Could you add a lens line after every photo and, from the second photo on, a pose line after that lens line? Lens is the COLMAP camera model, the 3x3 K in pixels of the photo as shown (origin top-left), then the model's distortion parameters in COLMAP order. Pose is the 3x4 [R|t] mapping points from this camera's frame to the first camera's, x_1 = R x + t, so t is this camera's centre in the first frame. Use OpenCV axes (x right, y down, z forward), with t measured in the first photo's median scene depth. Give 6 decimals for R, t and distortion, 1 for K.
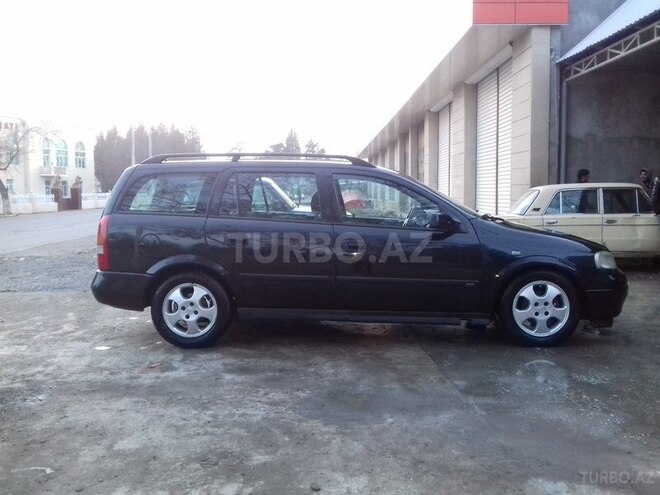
lens RADIAL K [[612.5, 0, 335.1], [0, 612.5, 232.9], [0, 0, 1]] dist [0.075563, -0.189752]
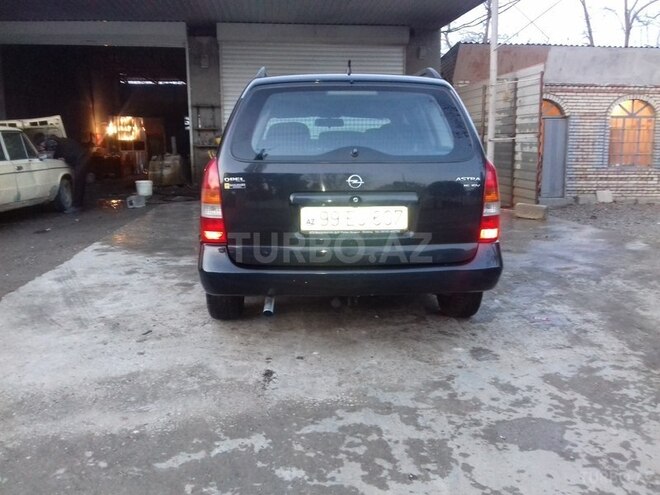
lens RADIAL K [[612.5, 0, 335.1], [0, 612.5, 232.9], [0, 0, 1]] dist [0.075563, -0.189752]
pose [[-0.110978, -0.144827, 0.983214, -1.162640], [0.067064, 0.985978, 0.152804, -0.072221], [-0.991557, 0.082896, -0.099710, 1.415183]]
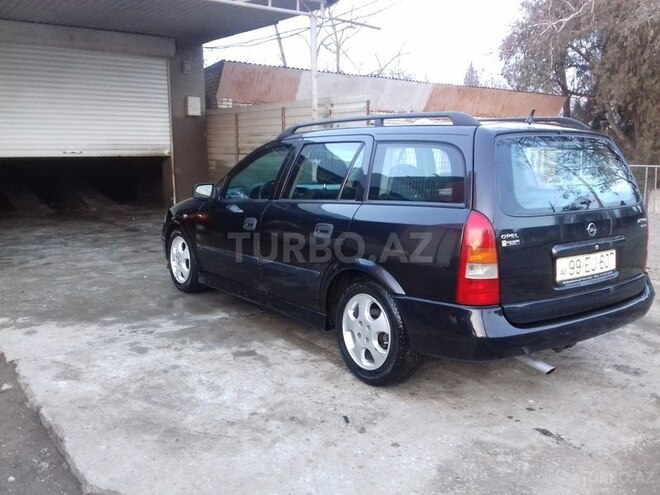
lens RADIAL K [[612.5, 0, 335.1], [0, 612.5, 232.9], [0, 0, 1]] dist [0.075563, -0.189752]
pose [[-0.626821, -0.103389, 0.772273, -0.835090], [0.051853, 0.983425, 0.173744, -0.163995], [-0.777436, 0.148951, -0.611070, 2.023997]]
